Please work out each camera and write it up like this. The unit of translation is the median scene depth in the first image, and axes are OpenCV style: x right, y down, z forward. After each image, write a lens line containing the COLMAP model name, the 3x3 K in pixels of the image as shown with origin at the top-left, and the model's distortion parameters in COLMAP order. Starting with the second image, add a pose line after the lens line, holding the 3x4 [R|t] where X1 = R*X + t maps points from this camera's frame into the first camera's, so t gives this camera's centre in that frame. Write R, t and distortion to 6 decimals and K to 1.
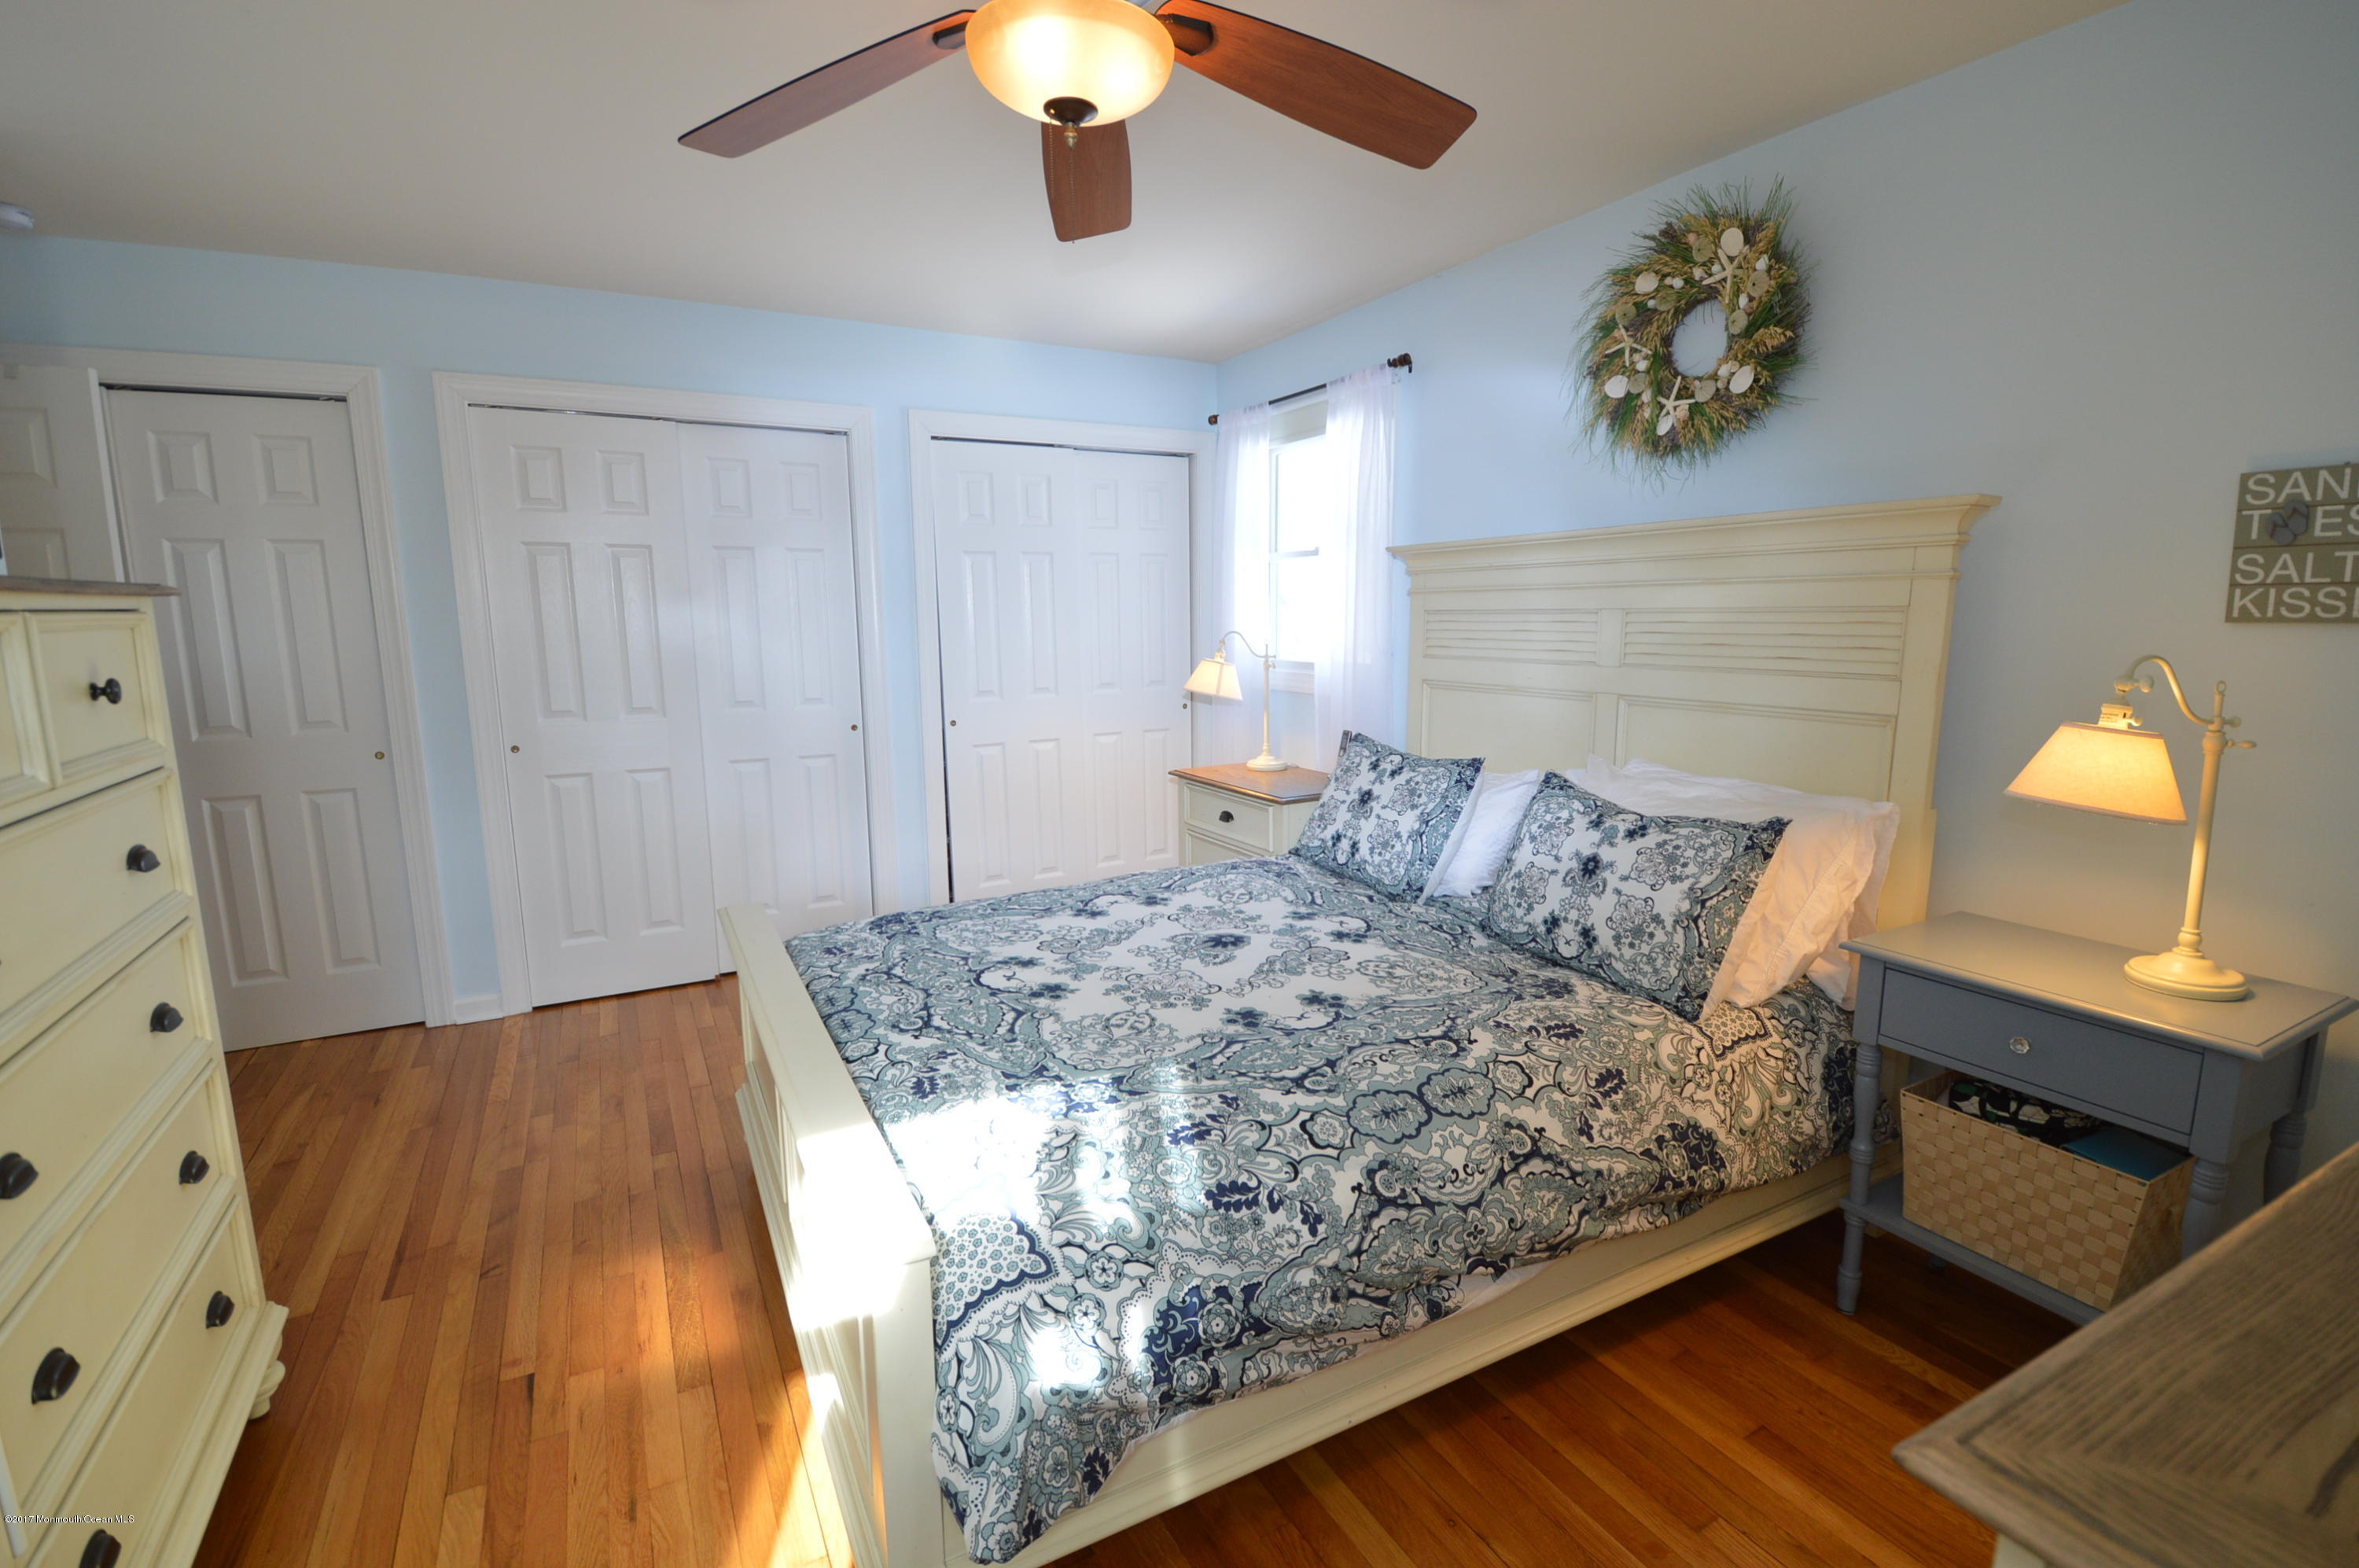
lens RADIAL K [[1045.6, 0, 1179.5], [0, 1045.6, 784.0], [0, 0, 1]] dist [0.025771, -0.030510]
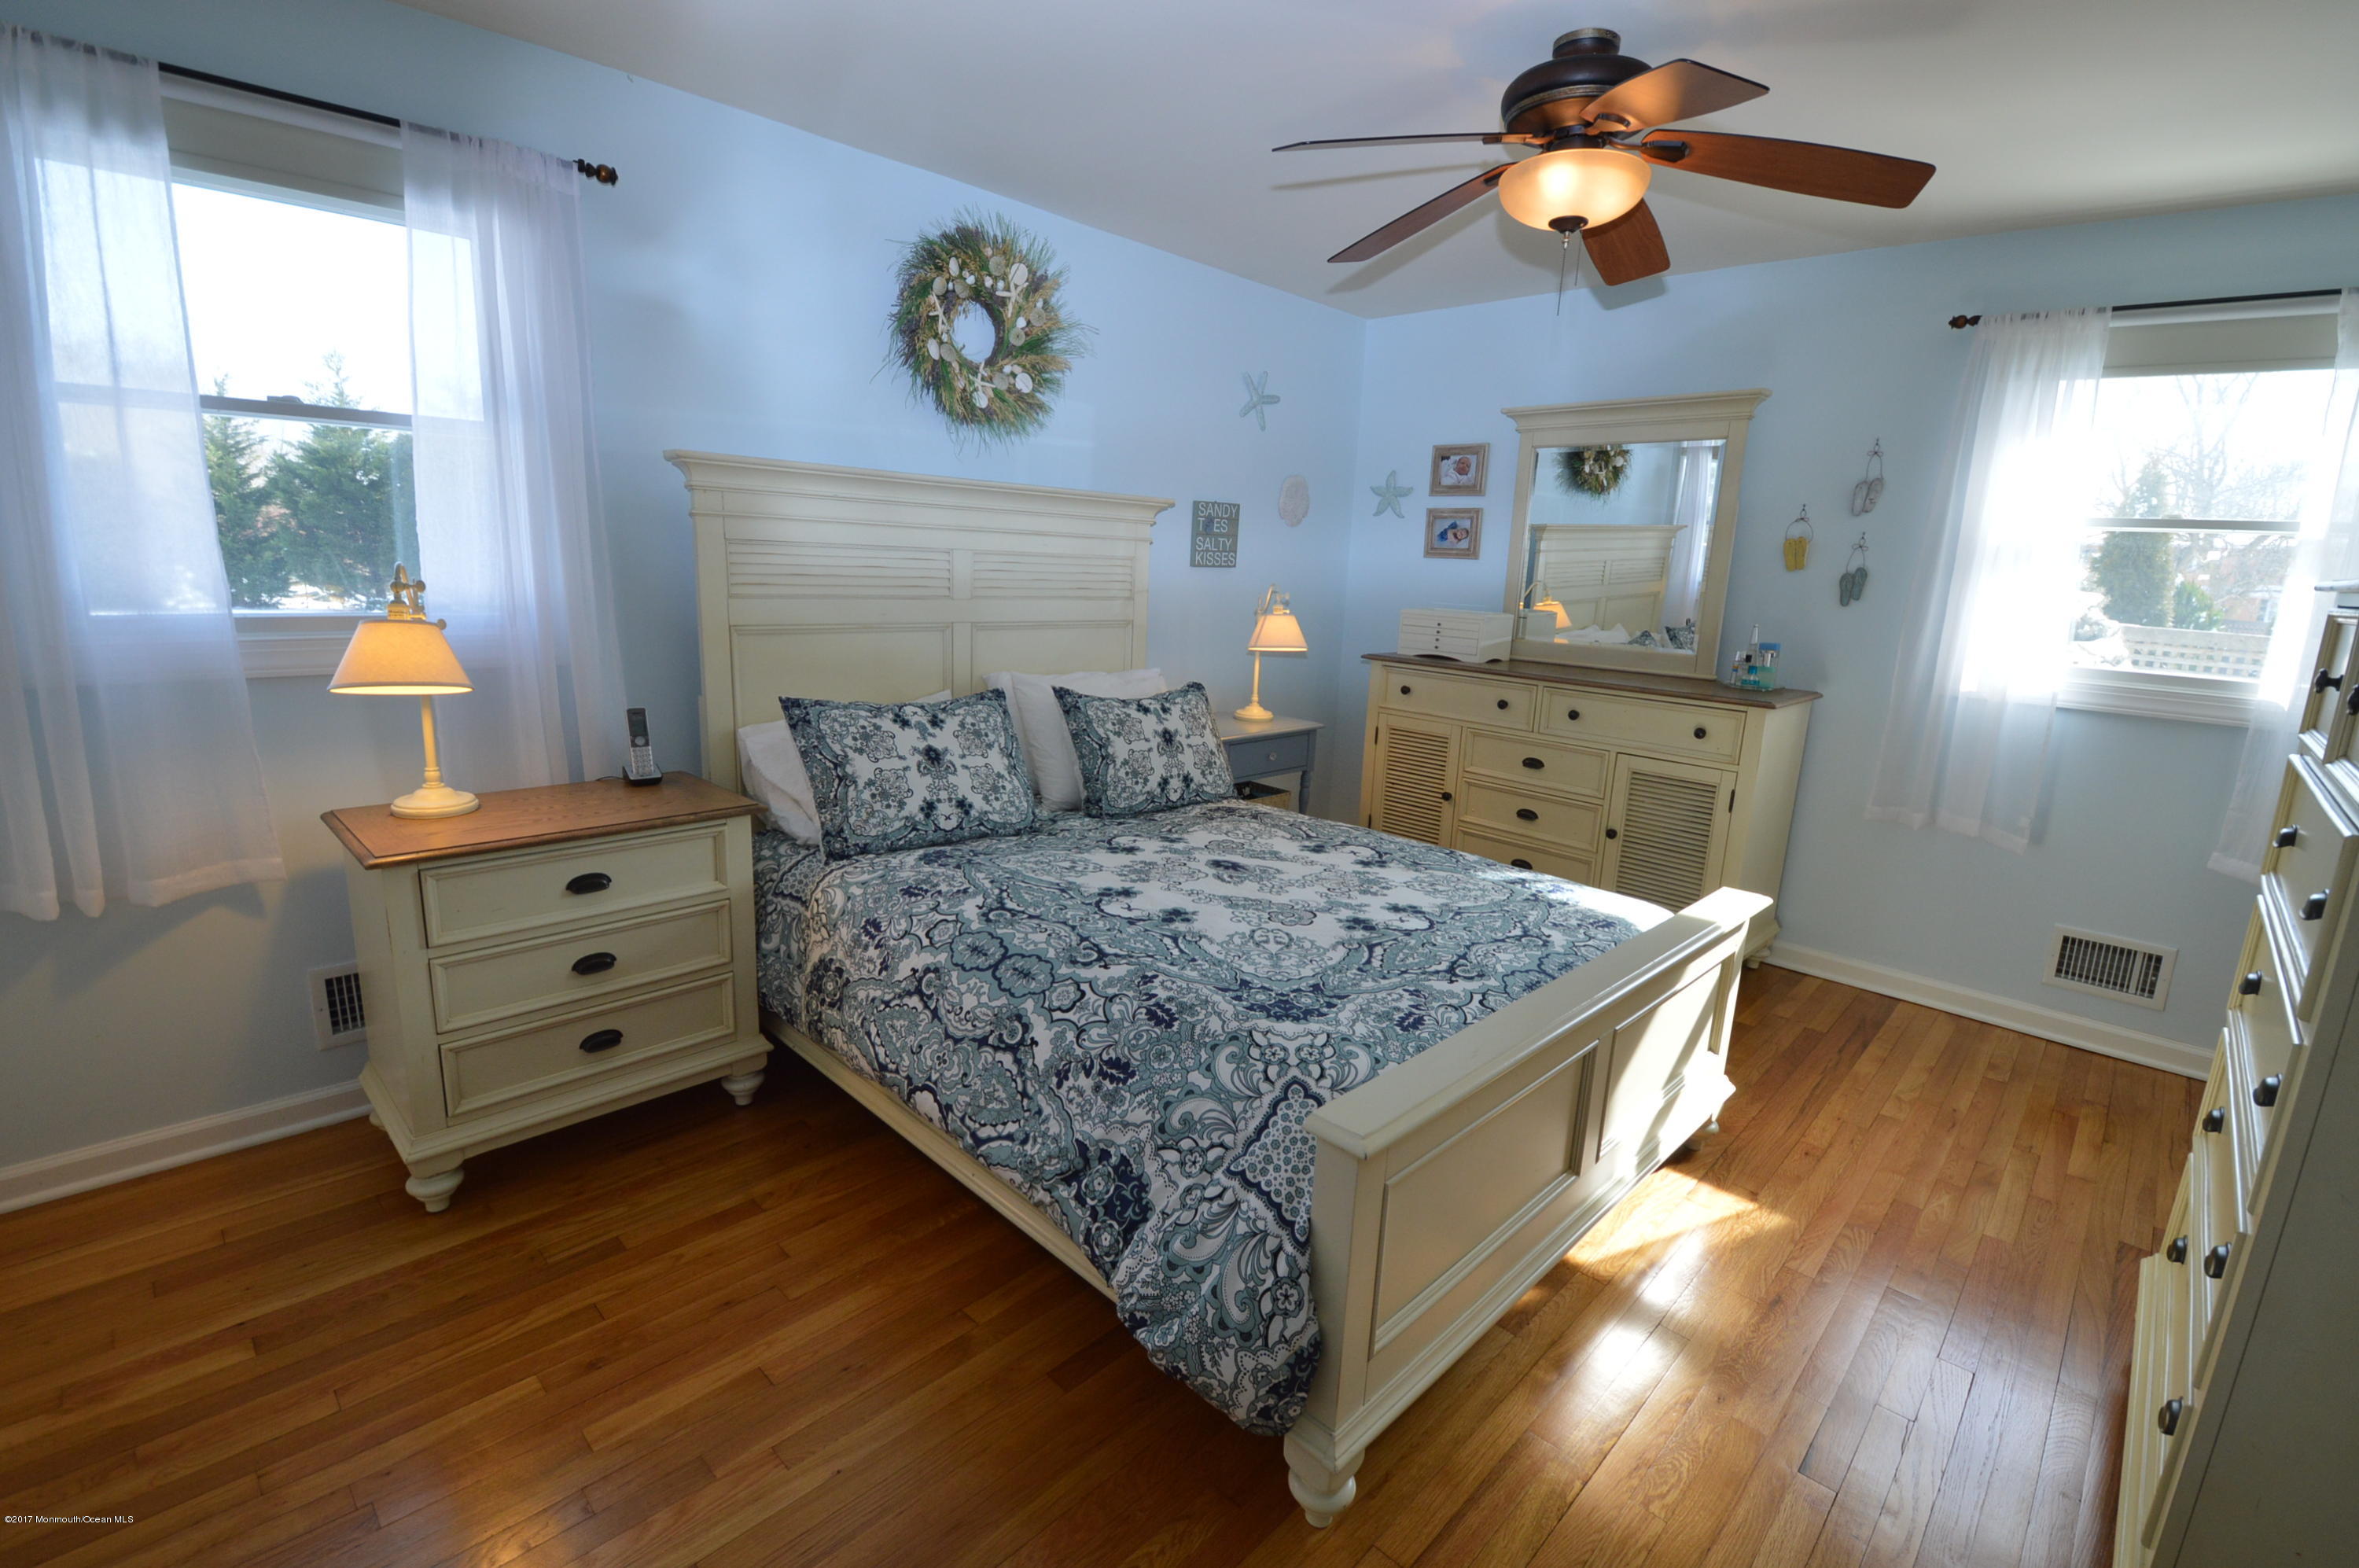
lens RADIAL K [[1045.6, 0, 1179.5], [0, 1045.6, 784.0], [0, 0, 1]] dist [0.025771, -0.030510]
pose [[-0.294120, -0.209335, 0.932562, -0.938989], [0.112026, 0.961444, 0.251150, -0.212150], [-0.949180, 0.178339, -0.259329, 1.306484]]
